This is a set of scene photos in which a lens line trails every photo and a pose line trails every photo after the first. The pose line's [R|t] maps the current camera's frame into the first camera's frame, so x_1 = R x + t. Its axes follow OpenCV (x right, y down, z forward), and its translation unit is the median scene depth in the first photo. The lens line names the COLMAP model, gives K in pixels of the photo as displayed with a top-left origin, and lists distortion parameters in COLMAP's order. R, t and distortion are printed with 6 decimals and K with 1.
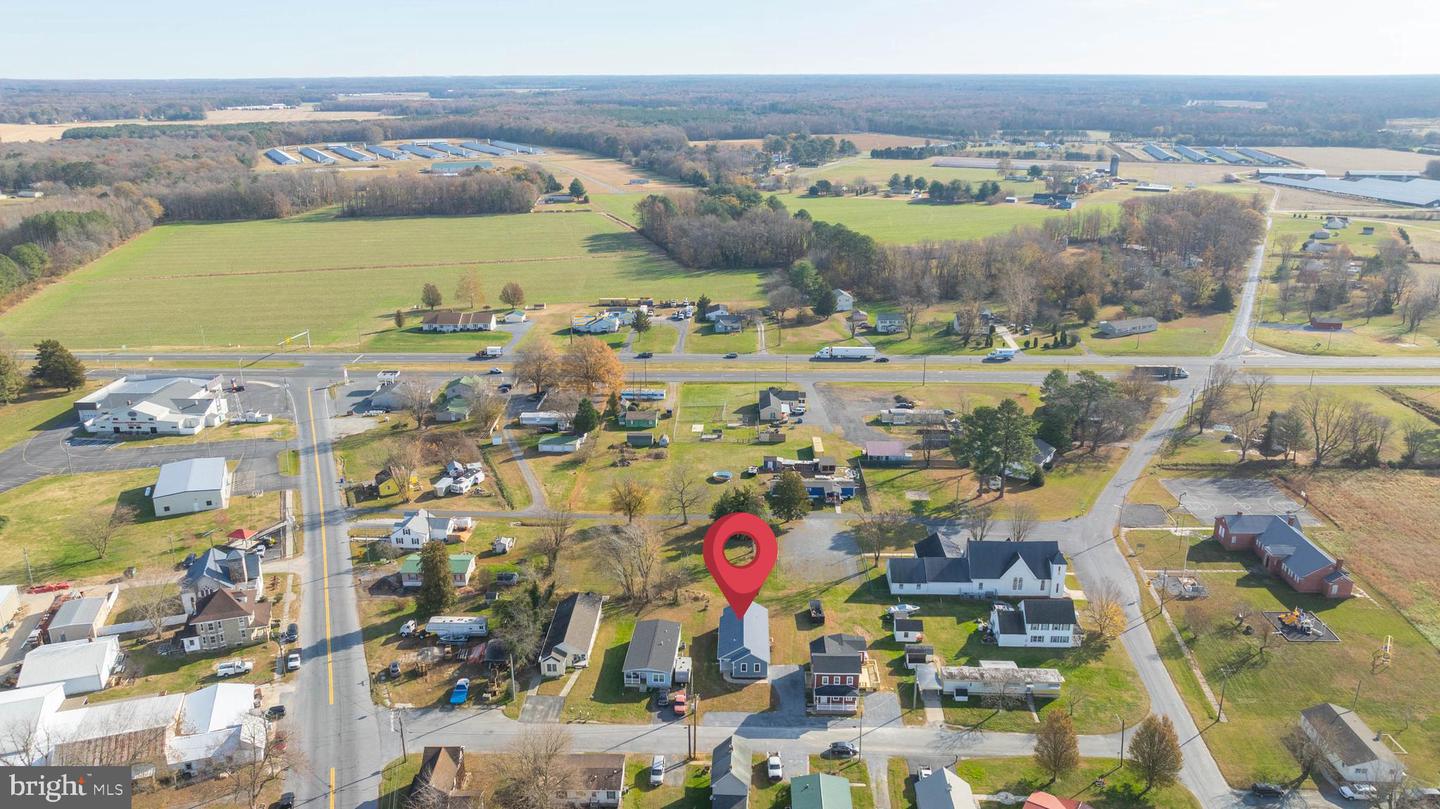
lens RADIAL K [[1048.9, 0, 720.0], [0, 1048.9, 404.5], [0, 0, 1]] dist [-0.020665, 0.003964]
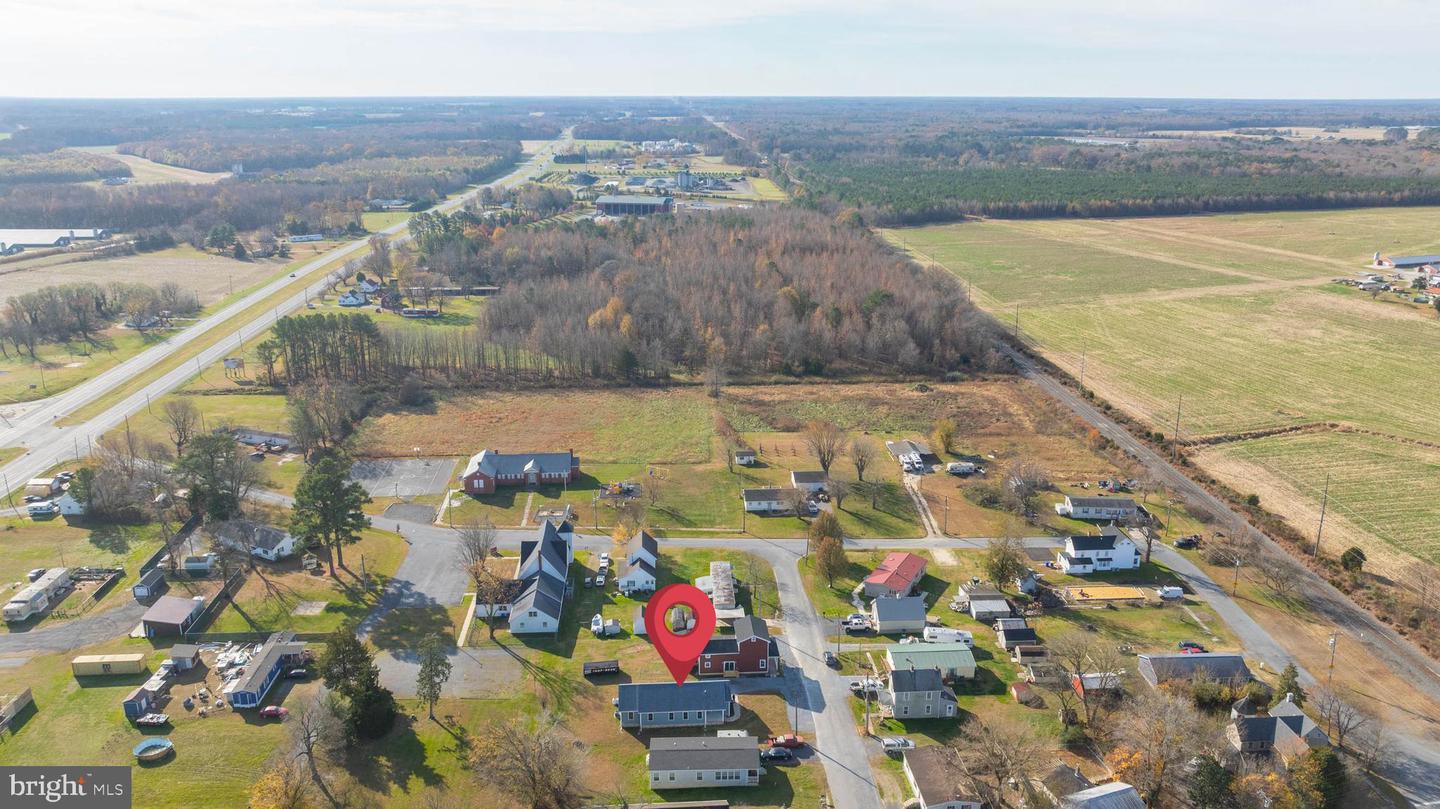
lens RADIAL K [[1043.1, 0, 719.0], [0, 1043.1, 404.9], [0, 0, 1]] dist [-0.024201, 0.003535]
pose [[-0.091332, -0.284586, 0.954290, -0.748419], [0.303301, 0.904816, 0.298860, -0.266469], [-0.948508, 0.316732, 0.003677, 0.822118]]
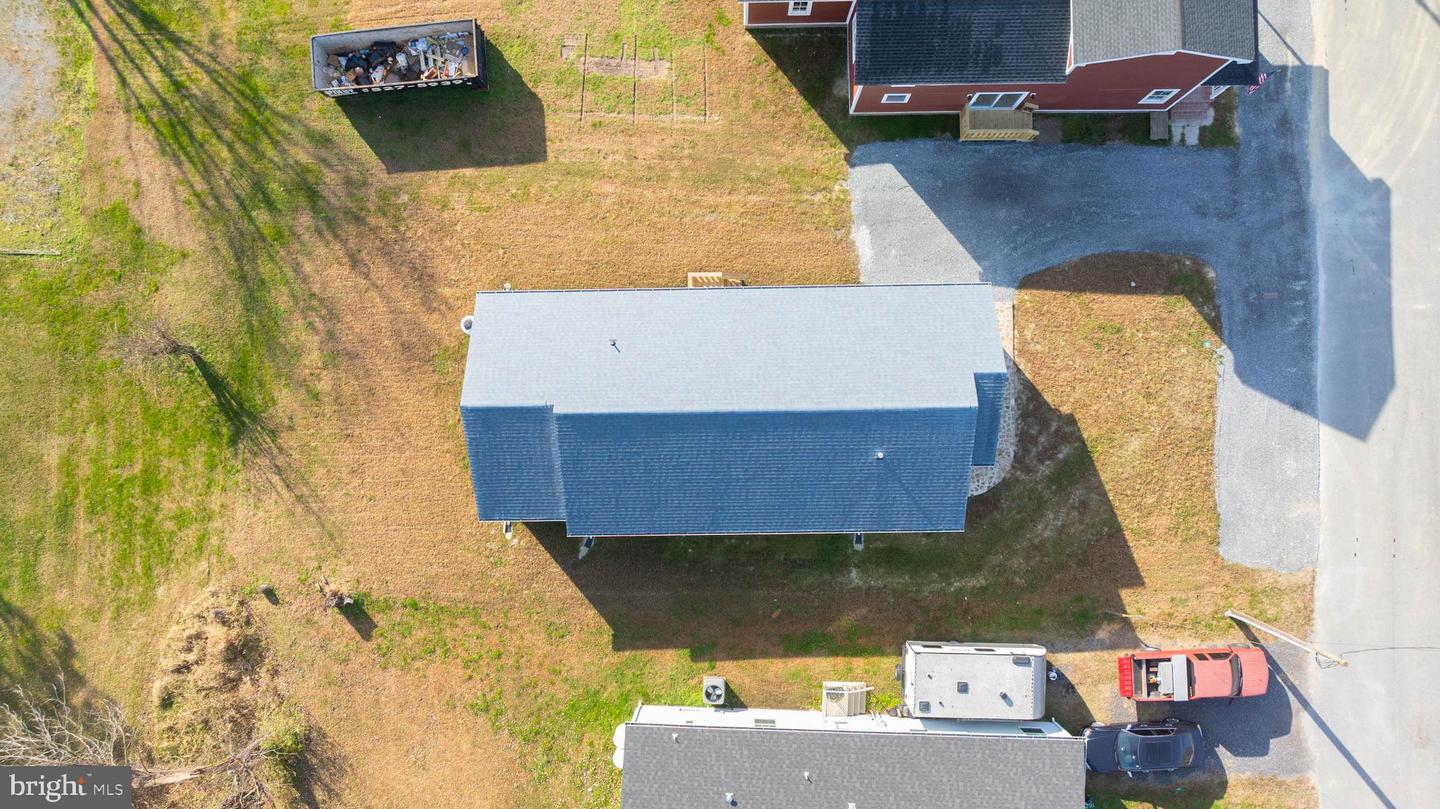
lens RADIAL K [[1048.9, 0, 720.0], [0, 1048.9, 404.5], [0, 0, 1]] dist [-0.020665, 0.003964]
pose [[-0.035749, -0.999299, 0.011114, 0.020295], [0.319875, -0.000906, 0.947459, 0.024106], [-0.946785, 0.037426, 0.319683, 0.879756]]
